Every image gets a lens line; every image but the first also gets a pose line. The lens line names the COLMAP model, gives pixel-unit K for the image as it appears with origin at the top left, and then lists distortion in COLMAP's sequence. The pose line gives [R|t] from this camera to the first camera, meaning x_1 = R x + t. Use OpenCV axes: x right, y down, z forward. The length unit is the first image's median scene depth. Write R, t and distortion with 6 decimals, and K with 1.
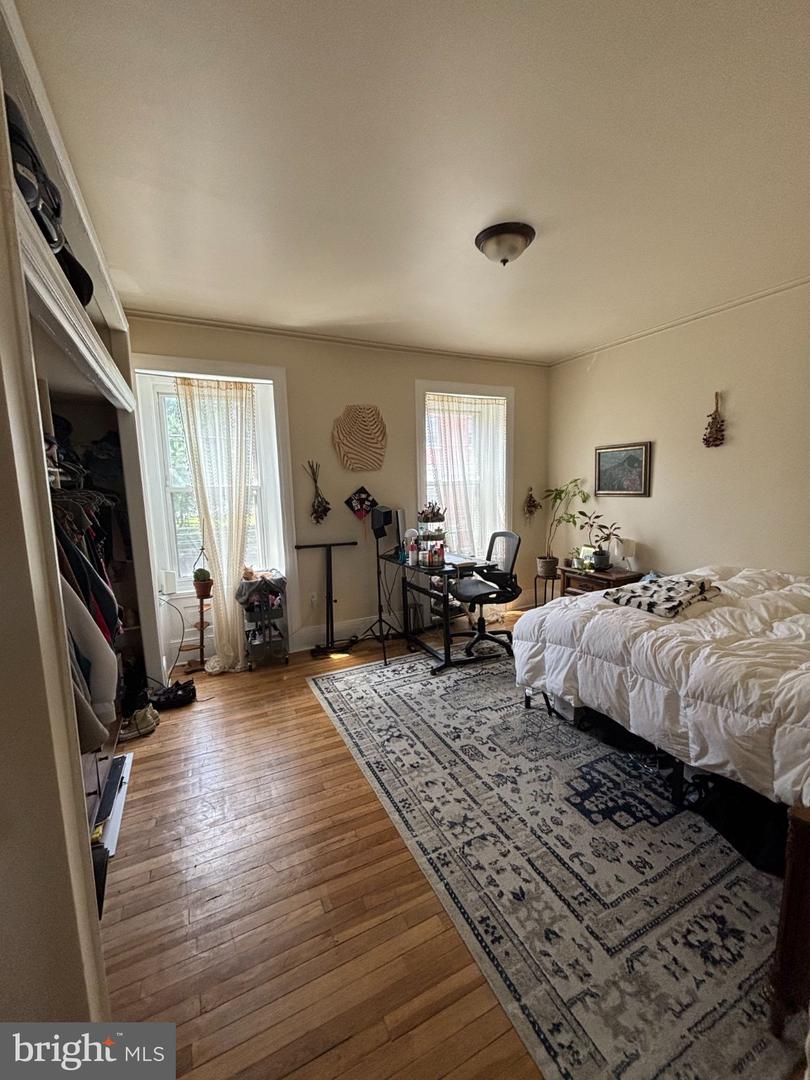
lens RADIAL K [[433.7, 0, 405.2], [0, 433.7, 542.8], [0, 0, 1]] dist [0.000061, -0.000139]
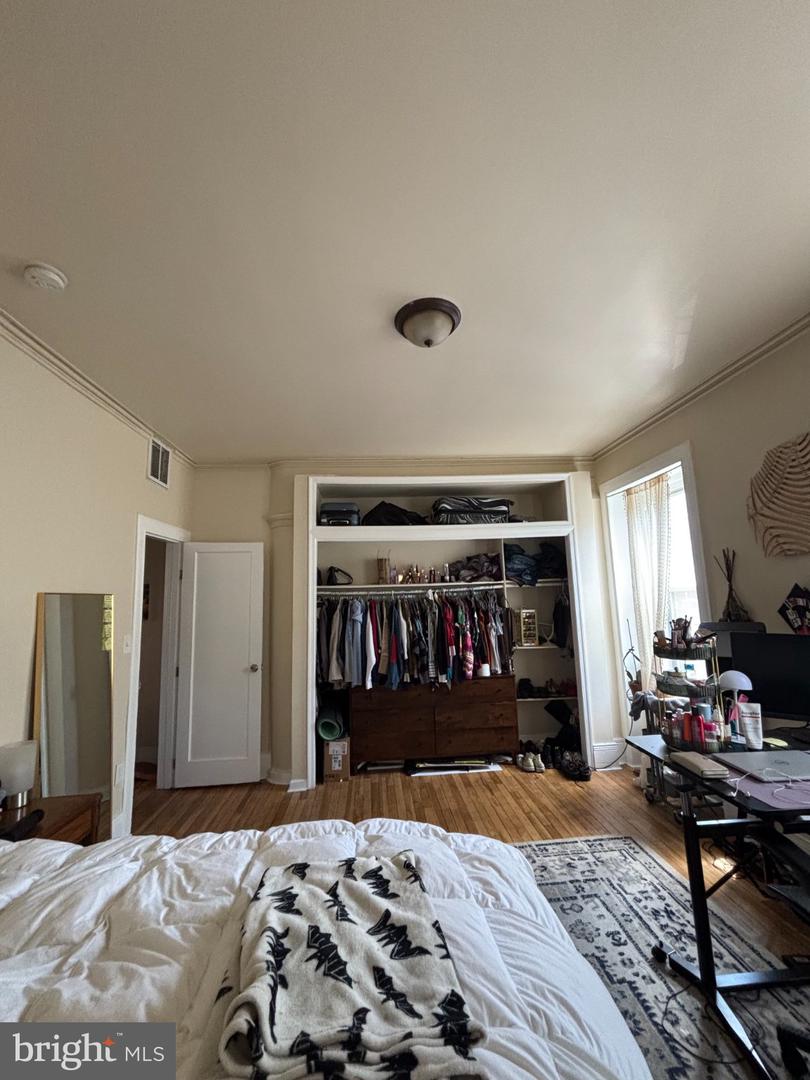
lens RADIAL K [[433.7, 0, 405.2], [0, 433.7, 542.8], [0, 0, 1]] dist [0.000061, -0.000139]
pose [[-0.379752, -0.089213, -0.920776, 0.853615], [-0.088992, 0.994246, -0.059629, -0.155154], [0.920798, 0.059297, -0.385506, 1.101987]]
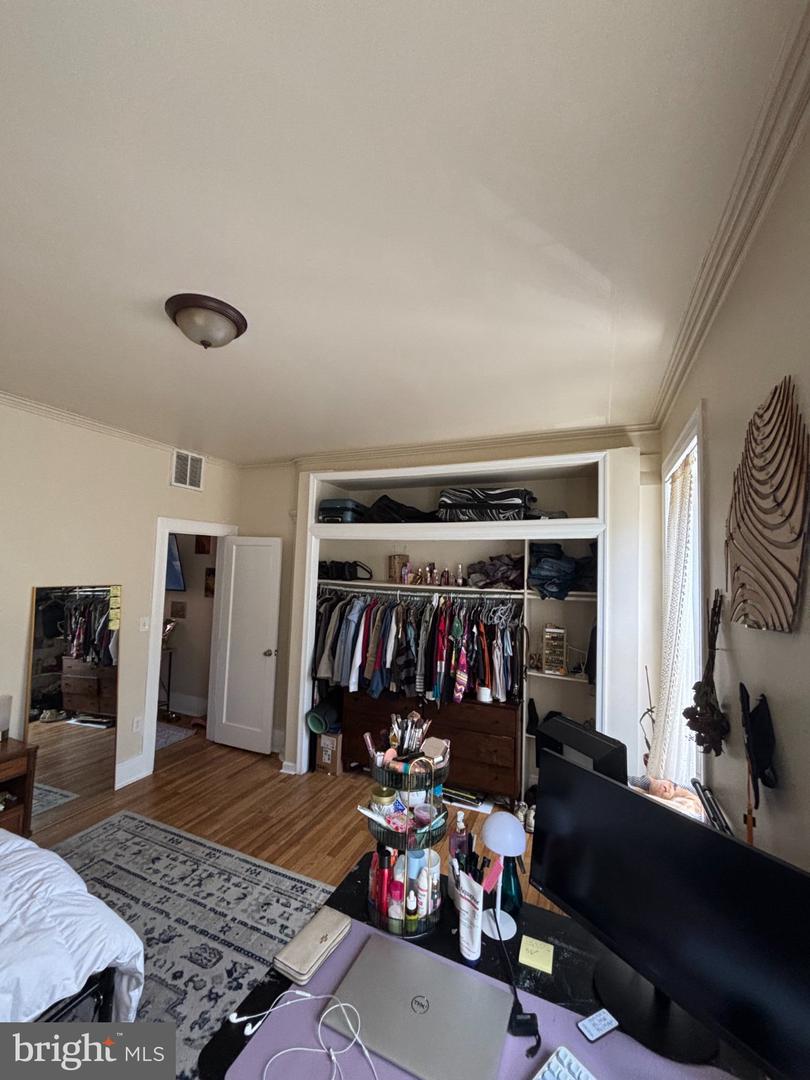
lens RADIAL K [[433.7, 0, 405.2], [0, 433.7, 542.8], [0, 0, 1]] dist [0.000061, -0.000139]
pose [[-0.765320, -0.040647, -0.642366, 0.367441], [-0.104278, 0.992650, 0.061425, -0.316493], [0.635147, 0.113994, -0.763933, 1.550307]]
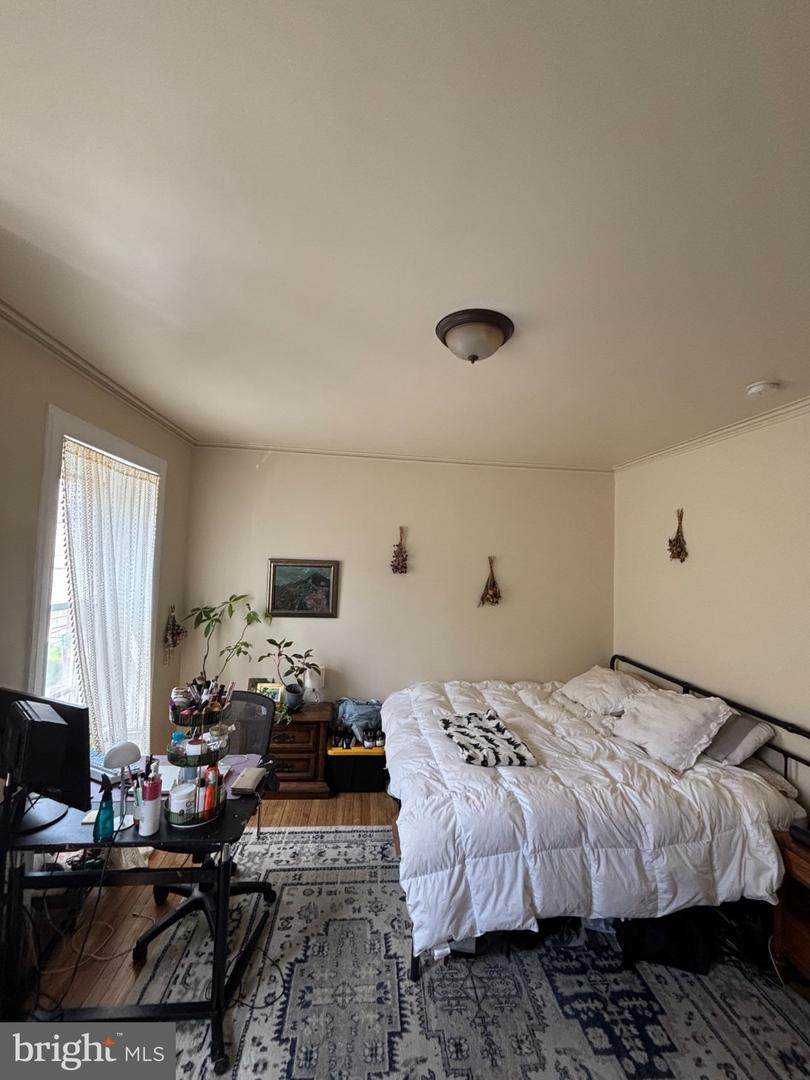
lens RADIAL K [[433.7, 0, 405.2], [0, 433.7, 542.8], [0, 0, 1]] dist [0.000061, -0.000139]
pose [[0.352653, 0.080658, 0.932271, -0.410020], [0.084706, 0.989436, -0.117646, -0.208461], [-0.931912, 0.120457, 0.342096, 0.743776]]
